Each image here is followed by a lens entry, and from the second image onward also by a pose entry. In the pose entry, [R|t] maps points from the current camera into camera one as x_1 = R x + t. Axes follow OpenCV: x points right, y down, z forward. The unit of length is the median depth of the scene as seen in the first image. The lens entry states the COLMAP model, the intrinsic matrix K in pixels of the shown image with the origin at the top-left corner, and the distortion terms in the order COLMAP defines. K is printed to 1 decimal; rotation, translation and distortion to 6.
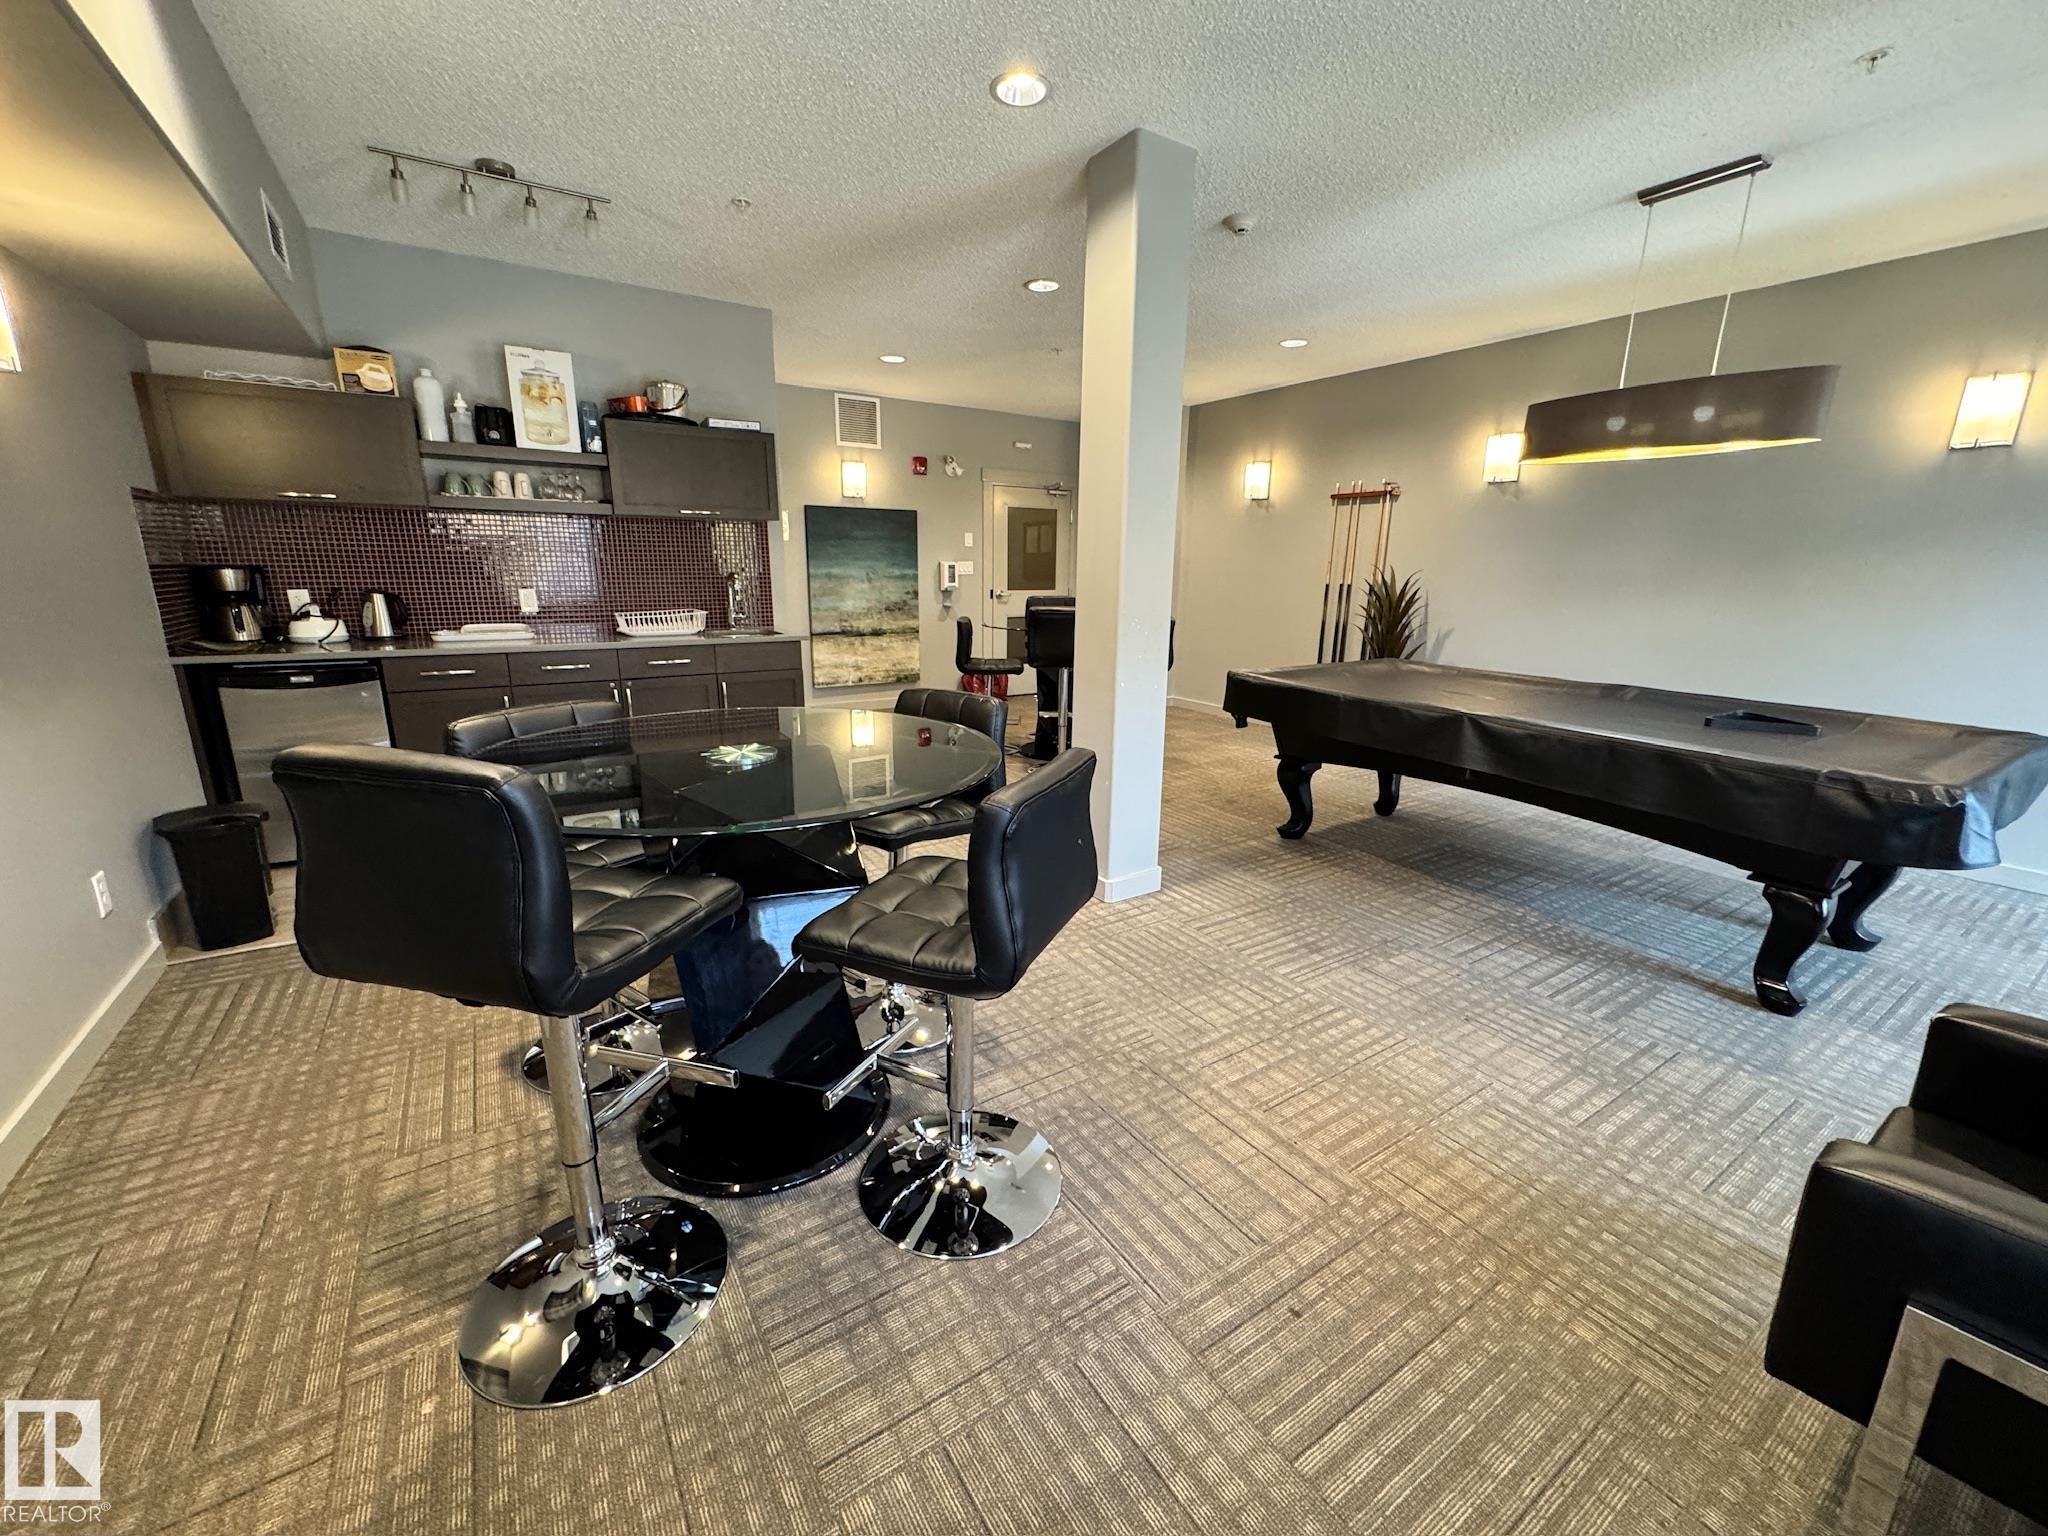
lens RADIAL K [[819.8, 0, 1021.4], [0, 819.8, 768.7], [0, 0, 1]] dist [-0.002302, -0.000037]
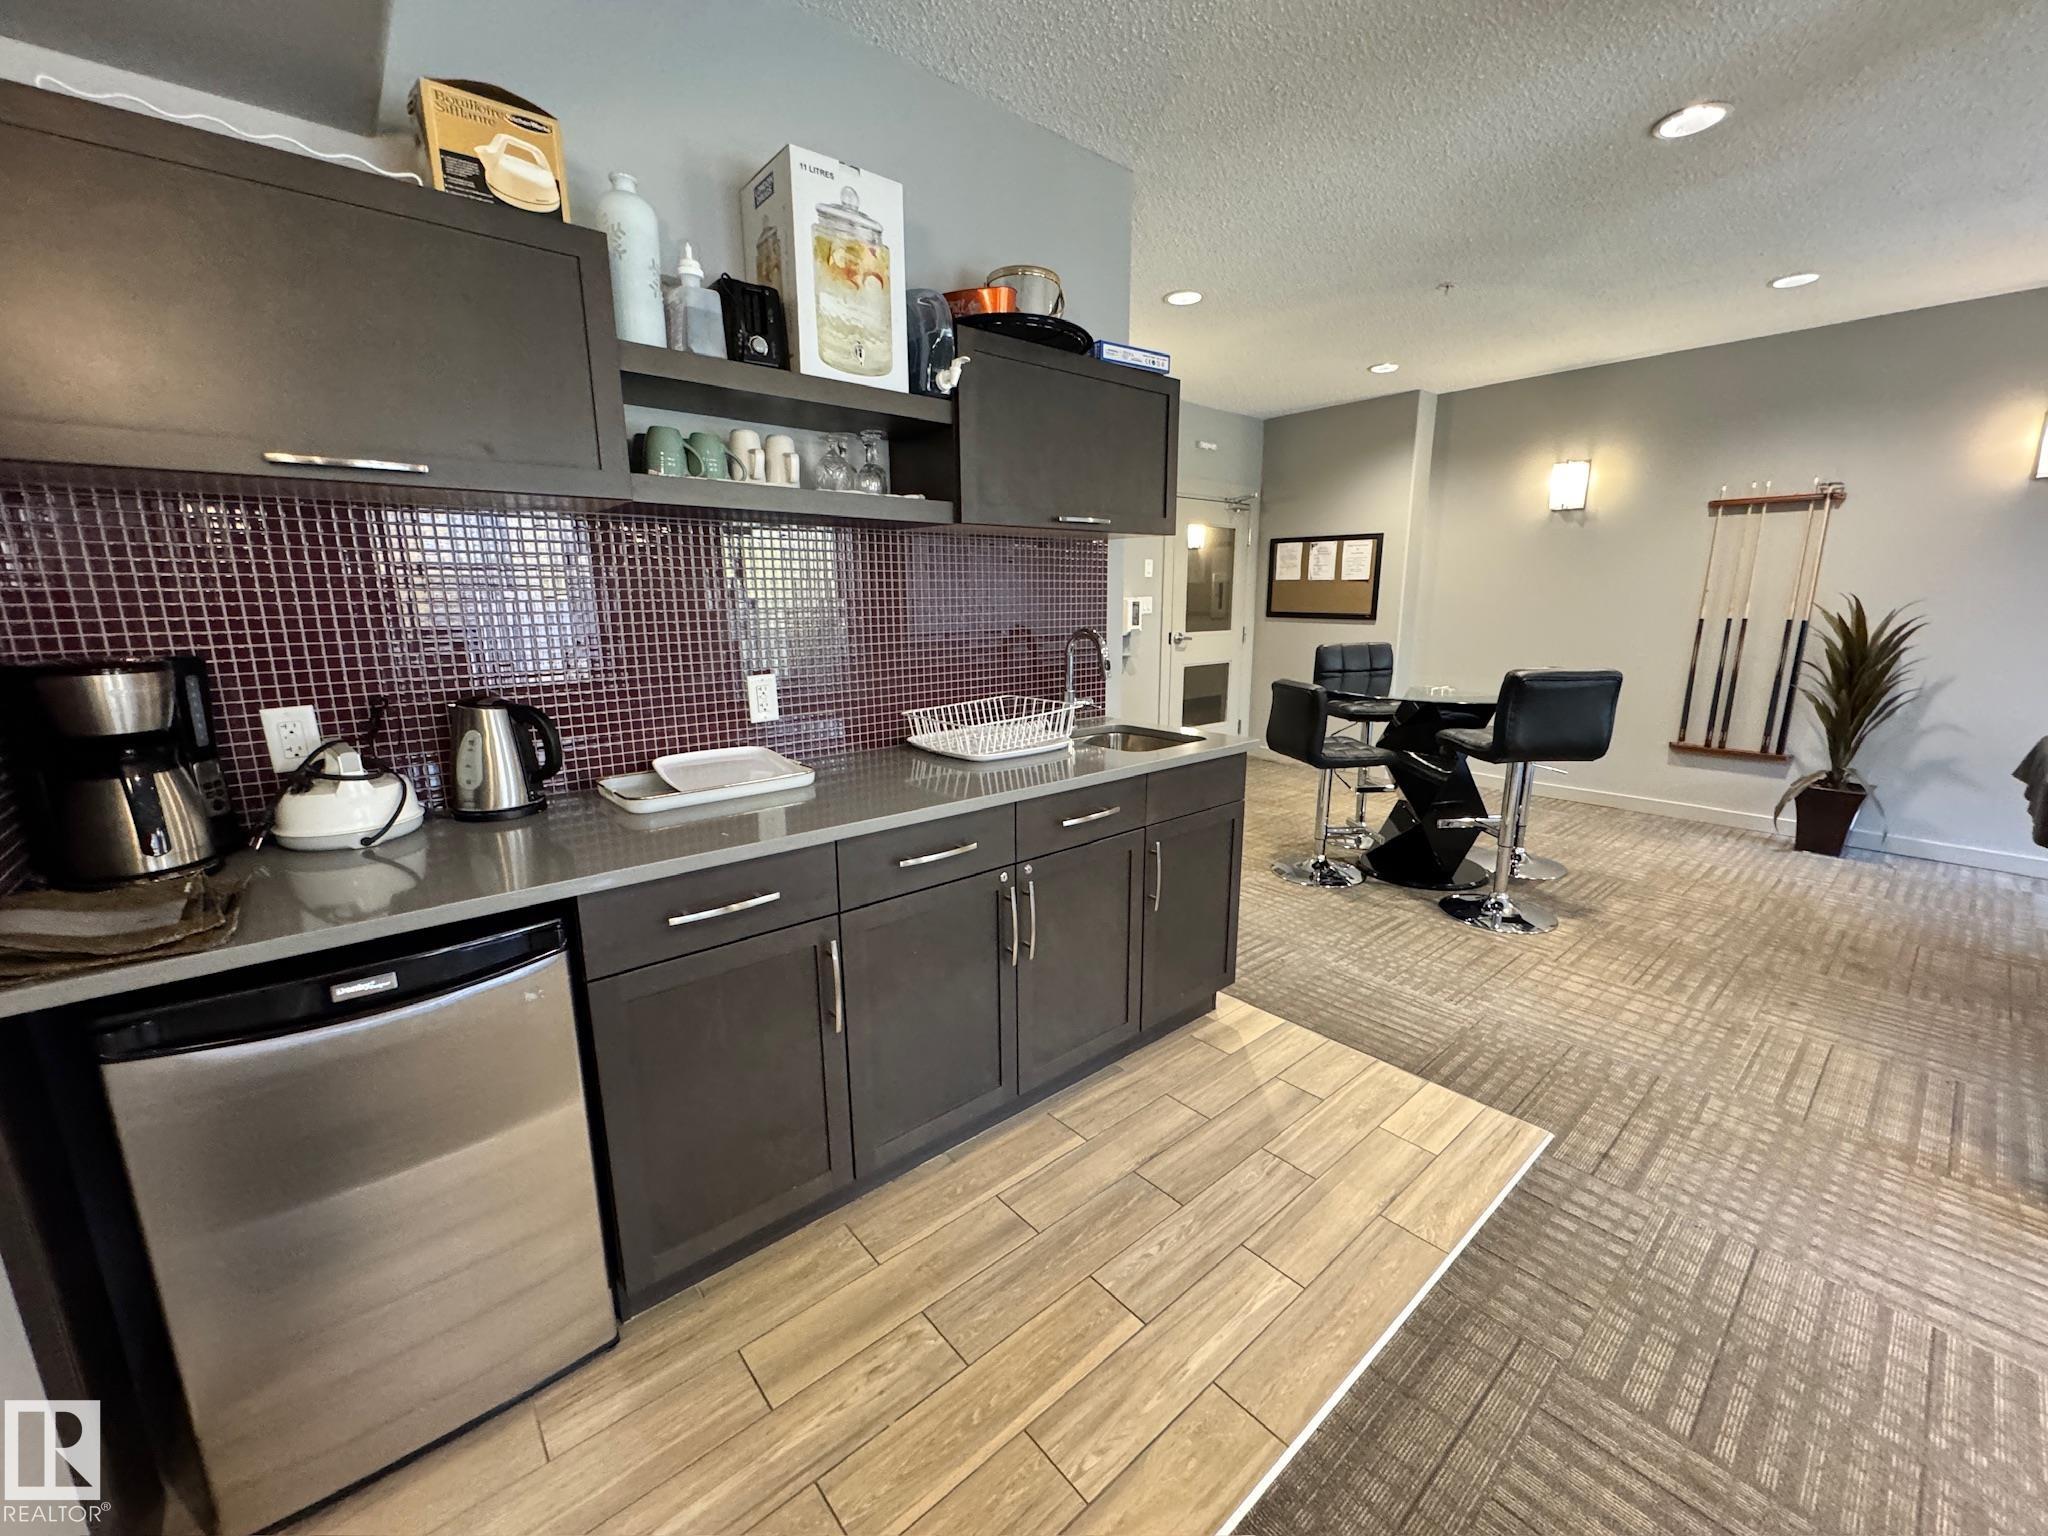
lens RADIAL K [[819.8, 0, 1021.4], [0, 819.8, 768.7], [0, 0, 1]] dist [-0.002302, -0.000037]
pose [[0.990681, -0.045313, 0.128447, -0.562071], [0.049516, 0.998331, -0.029721, -0.154437], [-0.126885, 0.035805, 0.991271, 0.539538]]
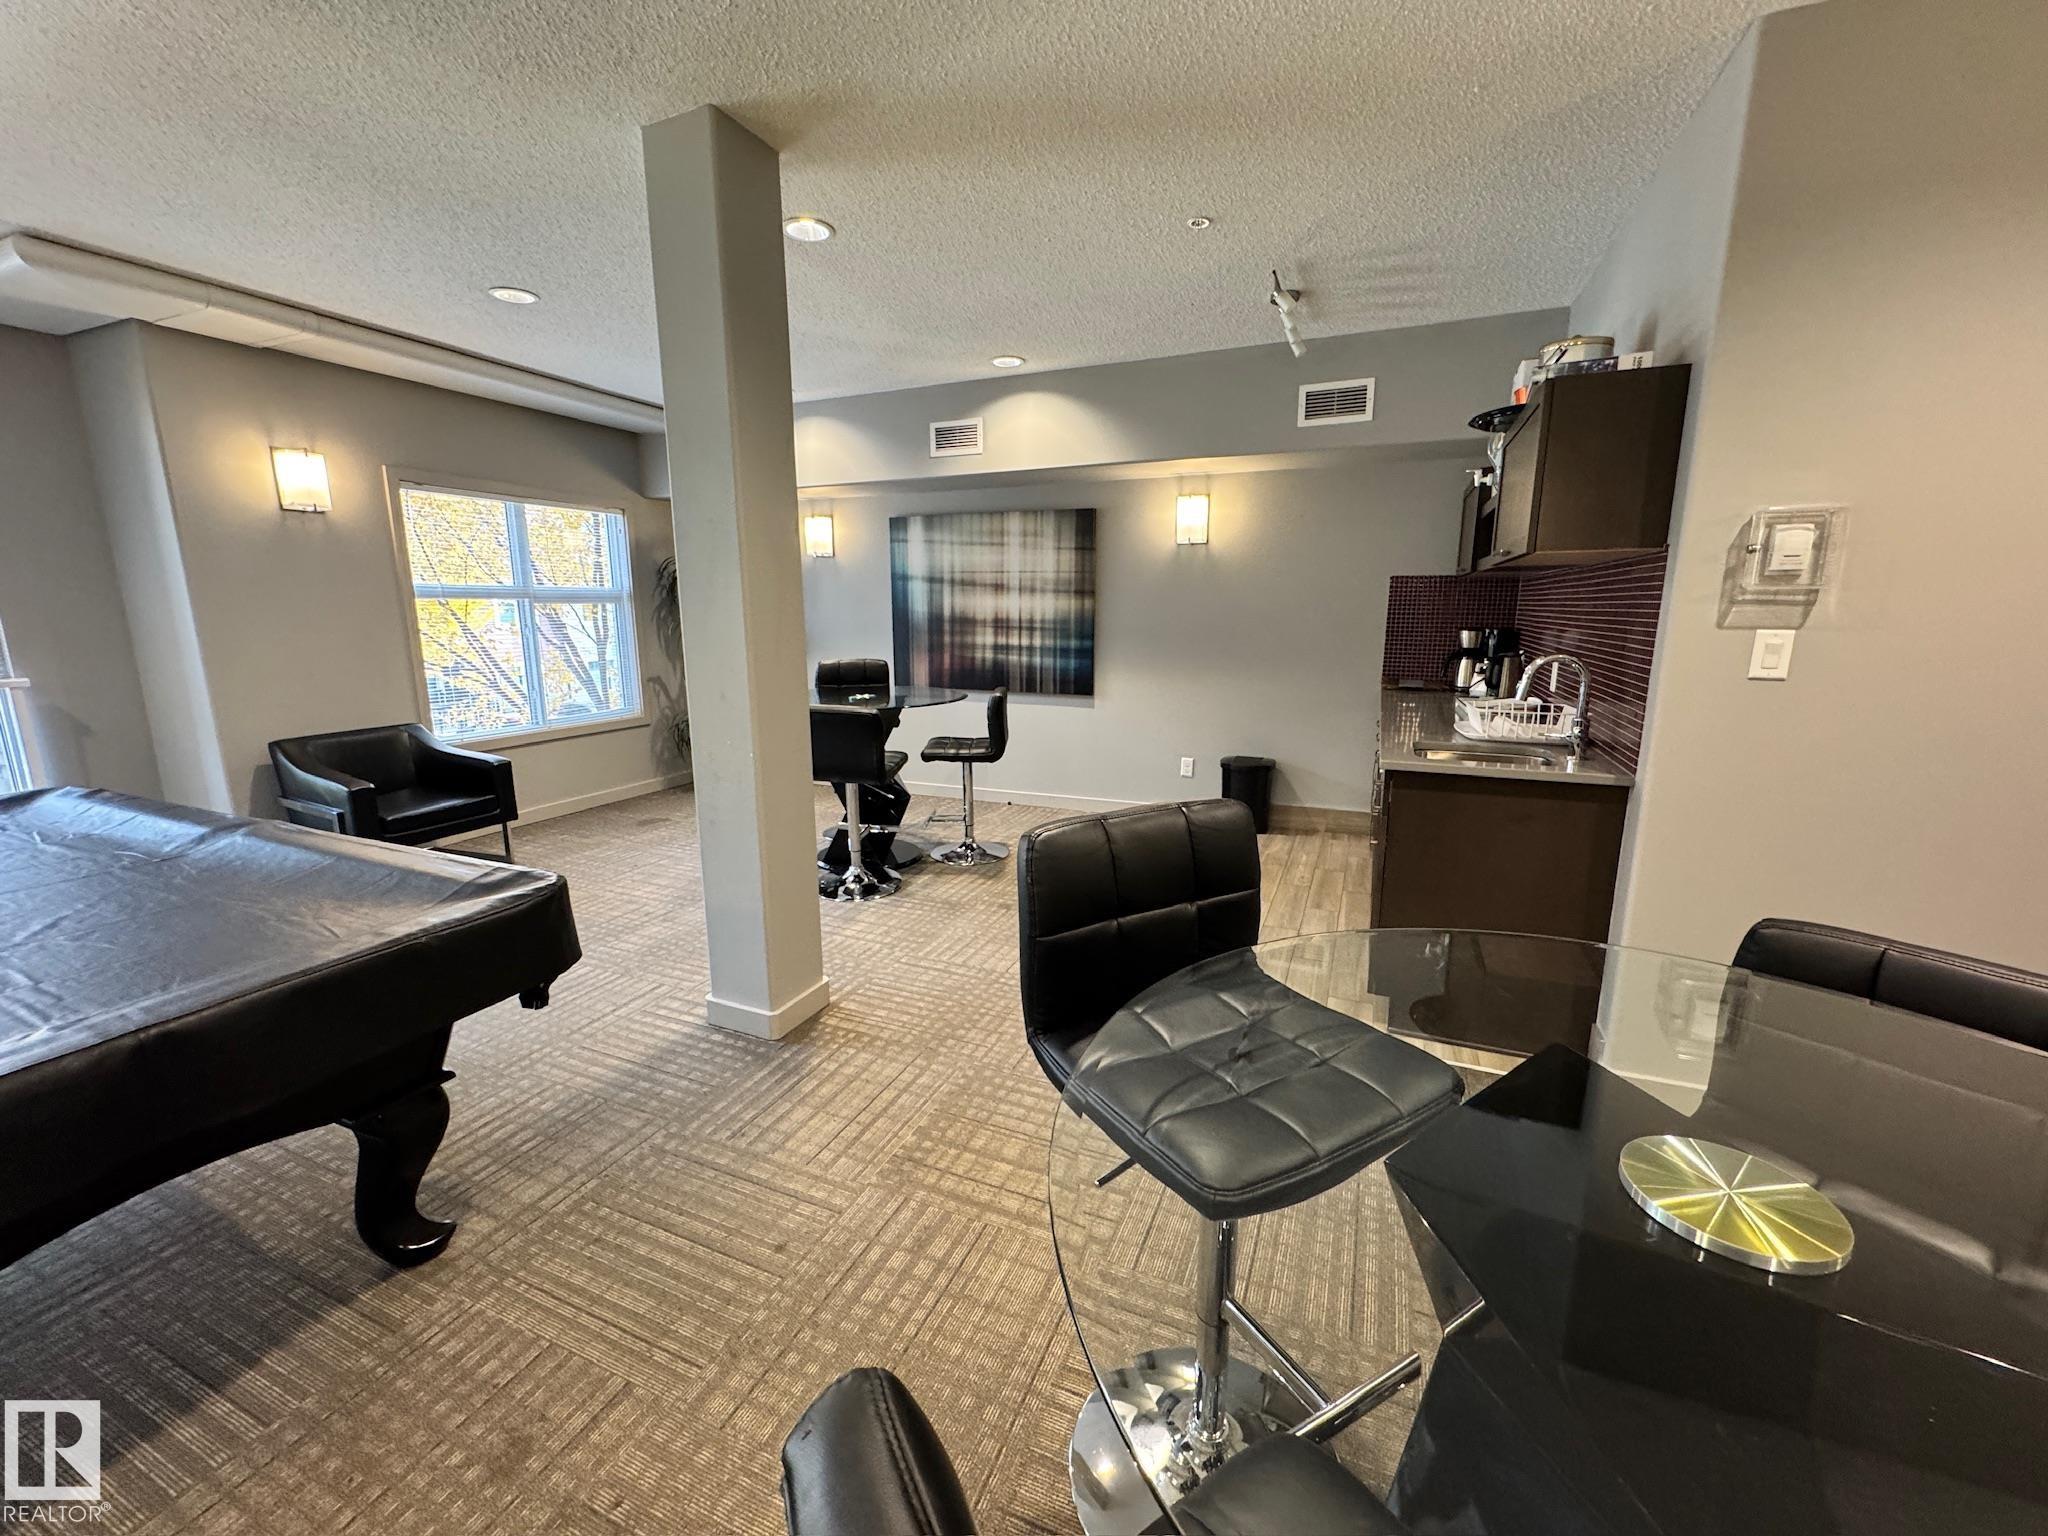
lens RADIAL K [[819.8, 0, 1021.4], [0, 819.8, 768.7], [0, 0, 1]] dist [-0.002302, -0.000037]
pose [[-0.832546, 0.099183, -0.545004, 0.290099], [-0.143085, 0.911952, 0.384539, -0.388367], [0.535157, 0.398129, -0.745051, 1.472682]]
